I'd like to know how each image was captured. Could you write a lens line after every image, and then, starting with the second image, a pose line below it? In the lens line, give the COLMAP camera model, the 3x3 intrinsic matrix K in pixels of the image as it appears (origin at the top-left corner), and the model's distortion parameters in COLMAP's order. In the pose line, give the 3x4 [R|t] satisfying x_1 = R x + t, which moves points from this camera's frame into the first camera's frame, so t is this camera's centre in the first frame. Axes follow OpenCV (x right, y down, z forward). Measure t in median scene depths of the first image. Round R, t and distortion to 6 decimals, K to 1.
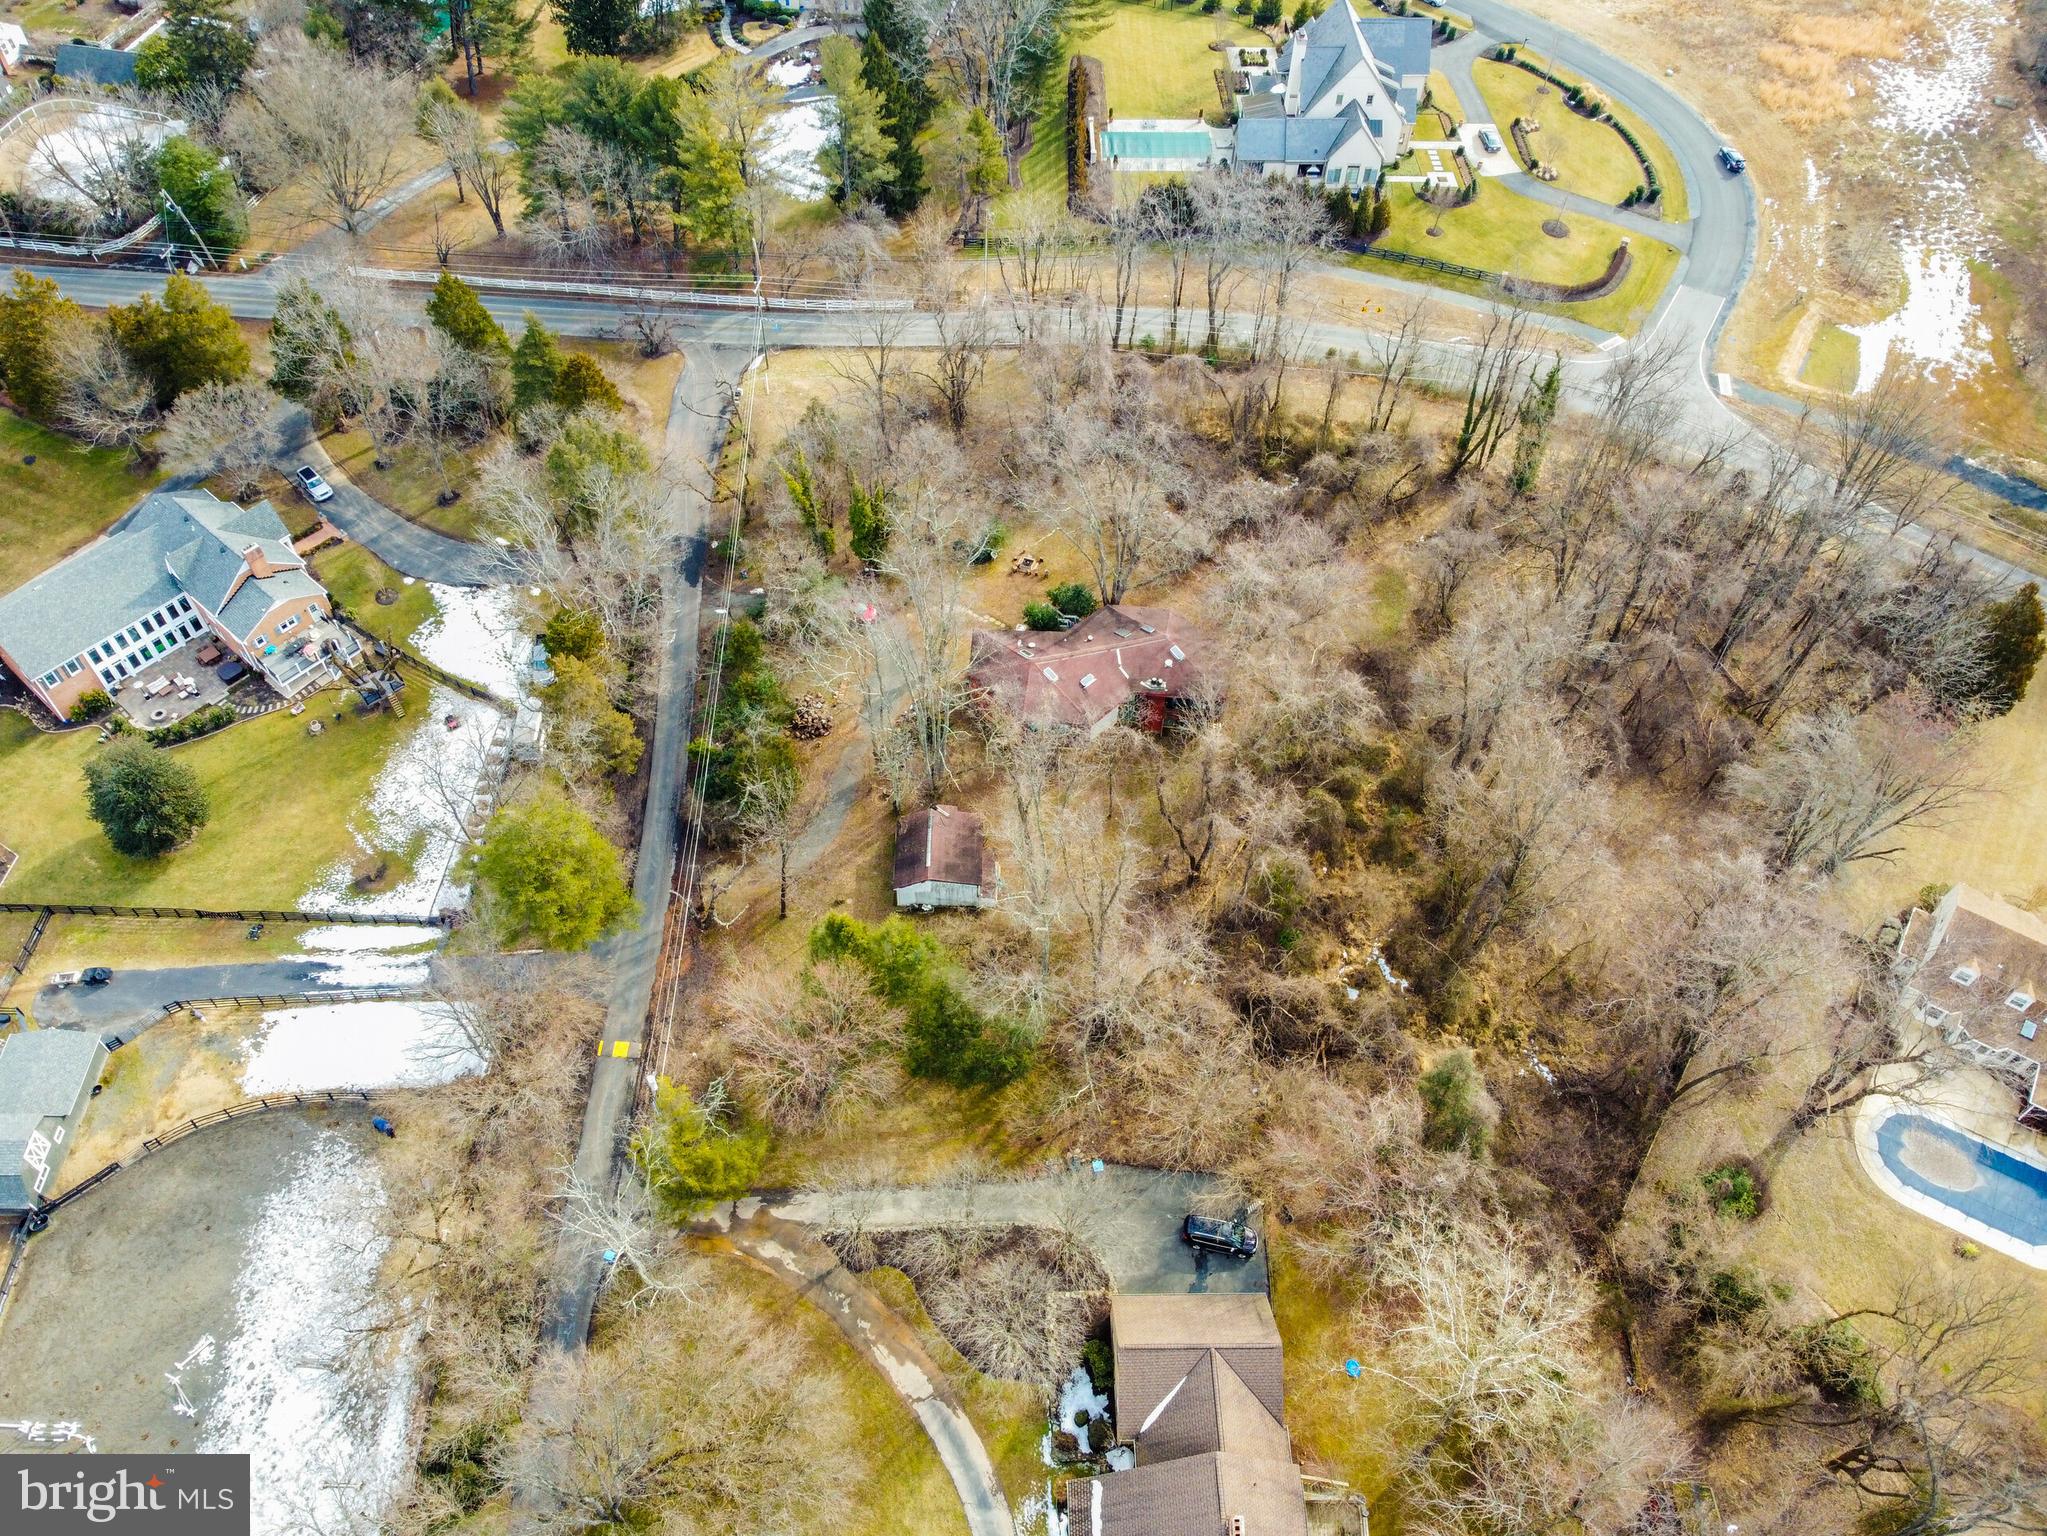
lens RADIAL K [[1544.8, 0, 1014.8], [0, 1544.8, 765.9], [0, 0, 1]] dist [0.001925, -0.000884]
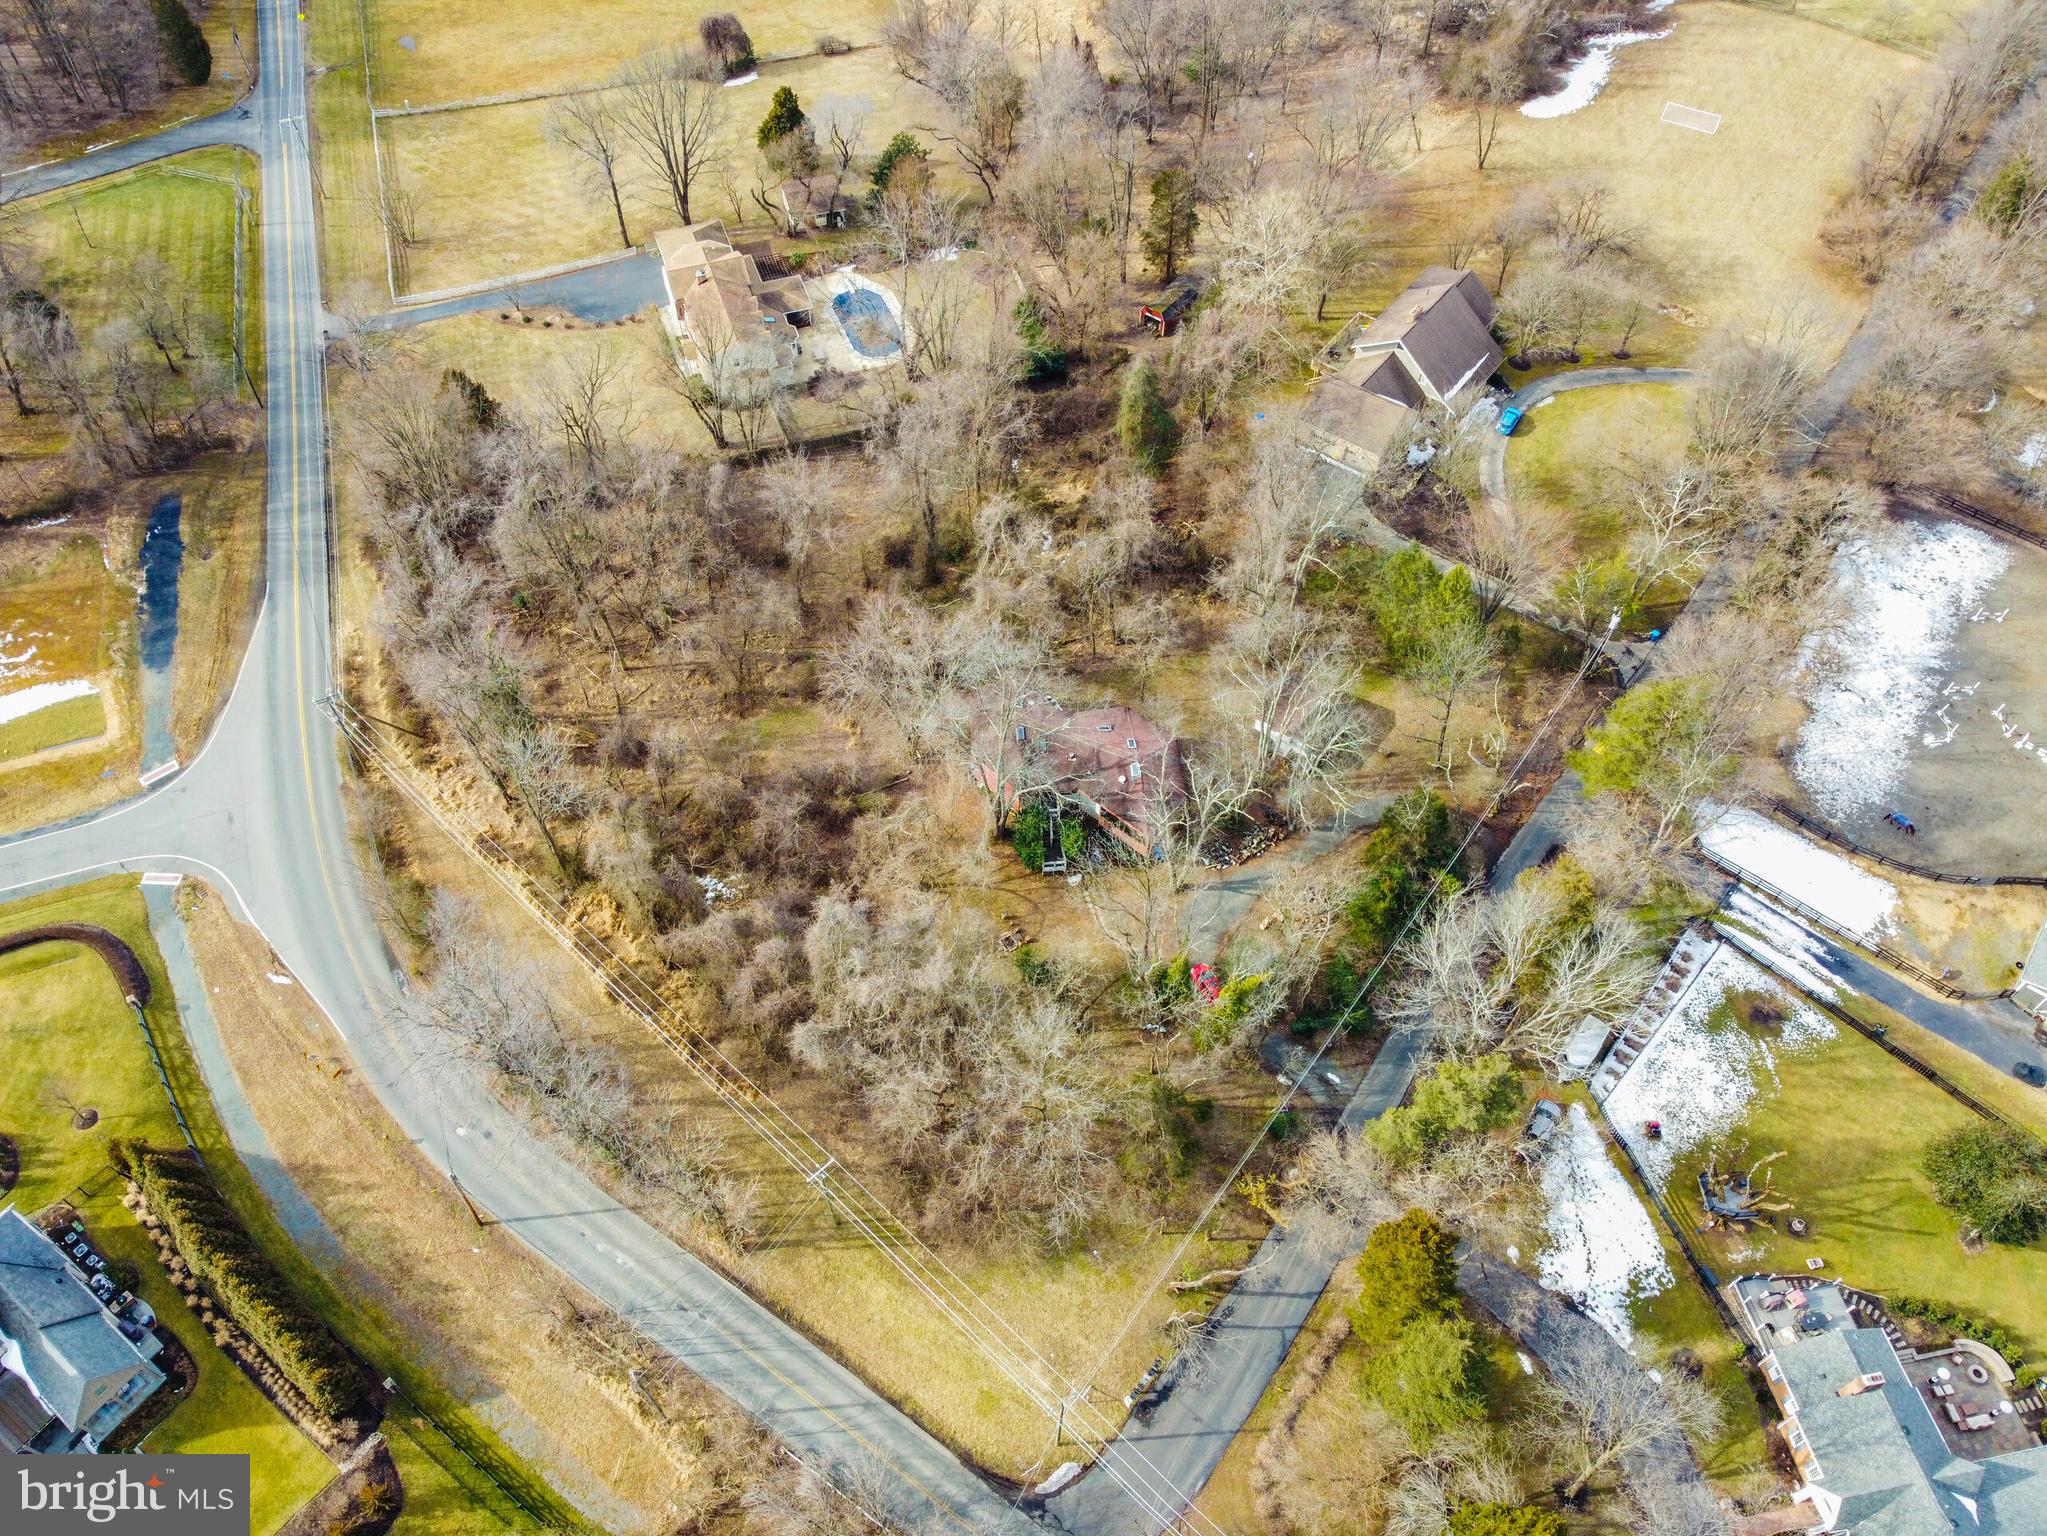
lens RADIAL K [[1522.9, 0, 1015.9], [0, 1522.9, 776.9], [0, 0, 1]] dist [-0.000652, 0.003784]
pose [[-0.787420, -0.501532, 0.358380, -0.315309], [0.475025, -0.123193, 0.871306, -1.060872], [-0.392838, 0.856323, 0.335245, 0.739287]]
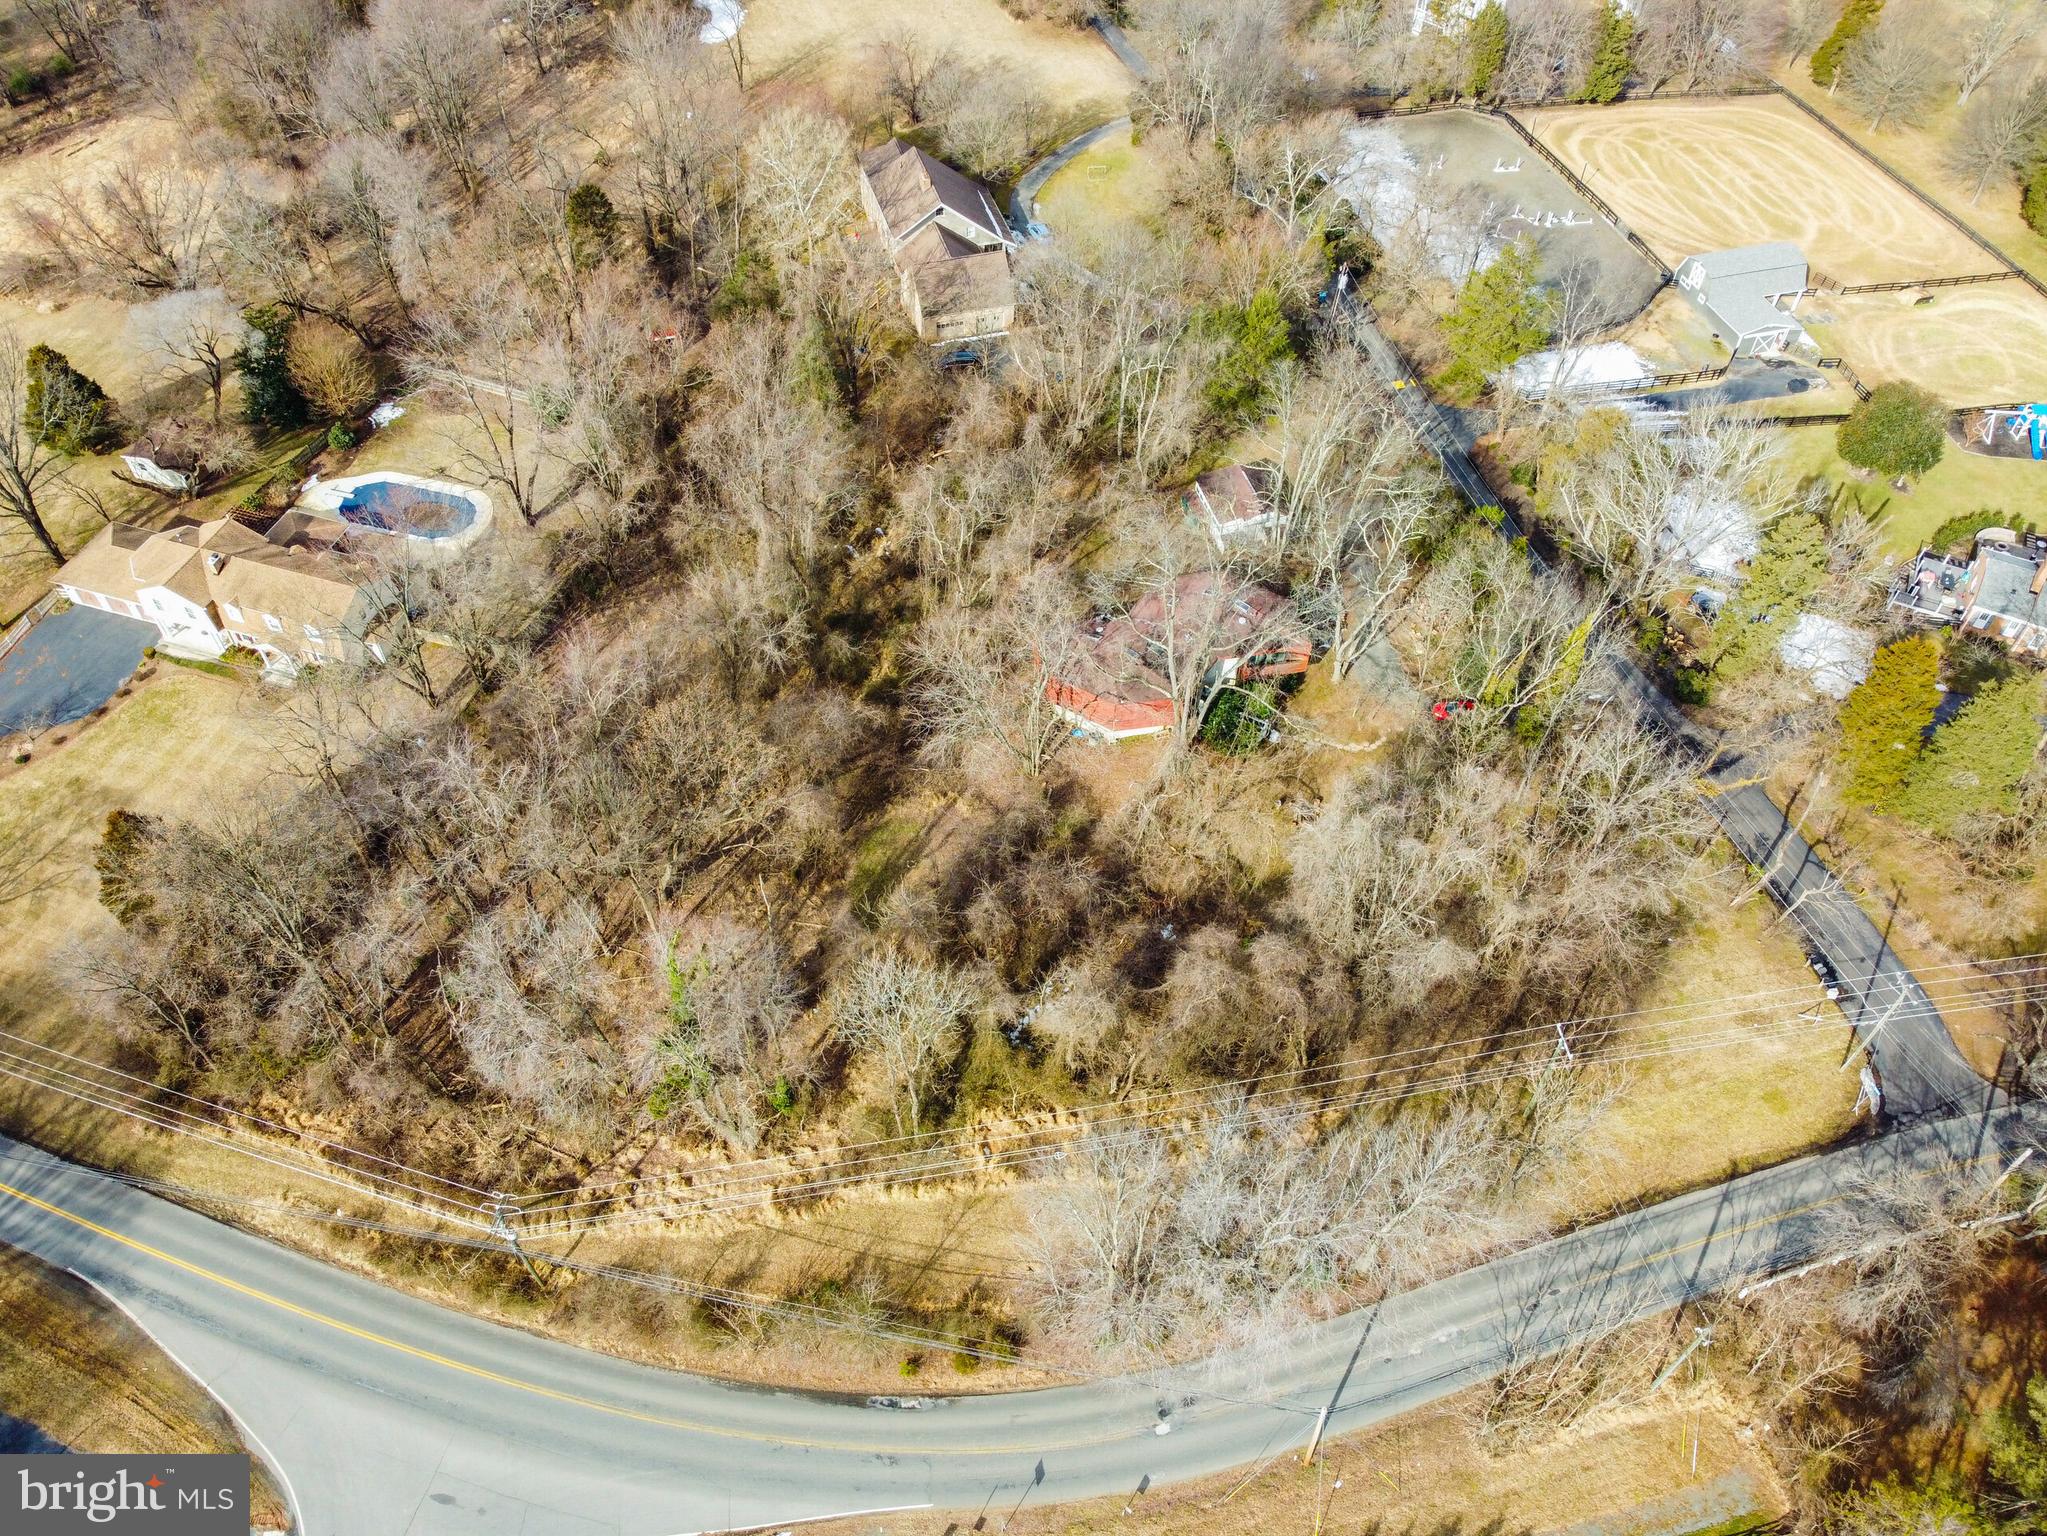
lens RADIAL K [[1513.3, 0, 1015.8], [0, 1513.3, 773.7], [0, 0, 1]] dist [0.004818, -0.002214]
pose [[-0.968154, 0.184846, -0.168850, 0.341870], [-0.201928, -0.177851, 0.963117, -1.036055], [0.147998, 0.966541, 0.209513, 0.937757]]
